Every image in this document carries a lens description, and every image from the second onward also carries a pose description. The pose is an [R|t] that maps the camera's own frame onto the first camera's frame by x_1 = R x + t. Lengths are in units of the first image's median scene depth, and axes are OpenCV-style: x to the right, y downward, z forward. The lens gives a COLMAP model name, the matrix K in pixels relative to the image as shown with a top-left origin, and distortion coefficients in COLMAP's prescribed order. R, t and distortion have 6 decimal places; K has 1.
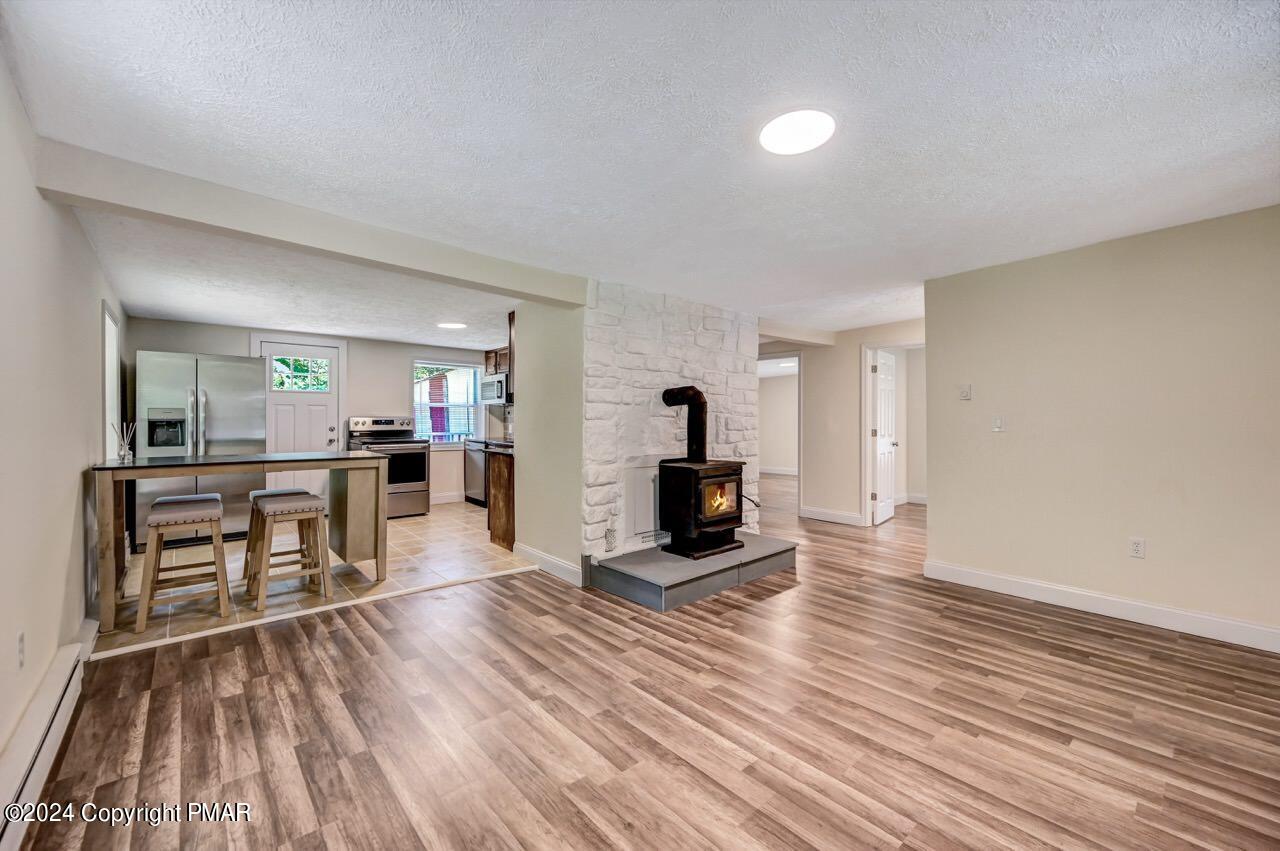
lens RADIAL K [[516.9, 0, 641.8], [0, 516.9, 418.3], [0, 0, 1]] dist [0.000339, 0.000063]
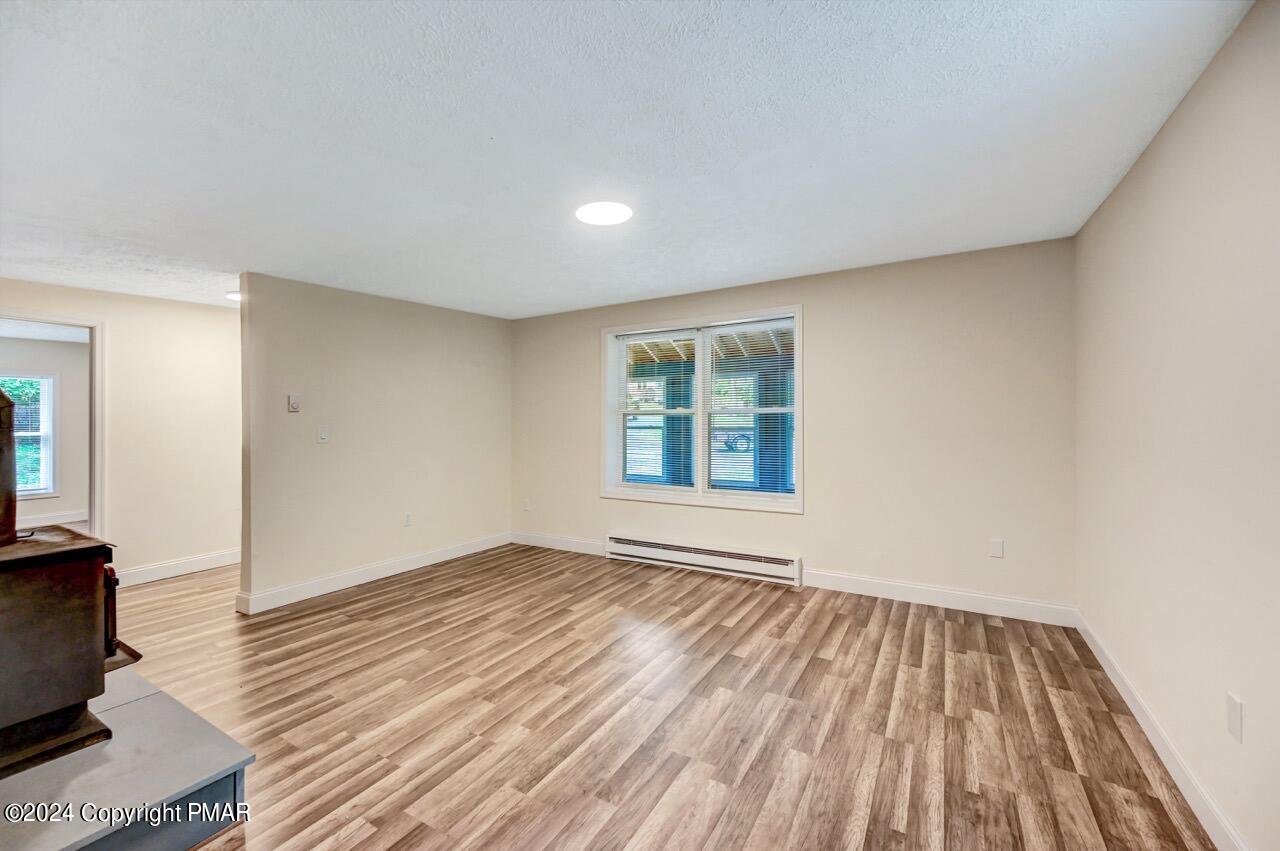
lens RADIAL K [[507.3, 0, 640.0], [0, 507.3, 425.5], [0, 0, 1]] dist [-0.000536, 0.000028]
pose [[-0.297206, -0.006614, 0.954790, -0.520774], [0.003259, 0.999963, 0.007941, -0.018337], [-0.954808, 0.005472, -0.297174, 0.714982]]
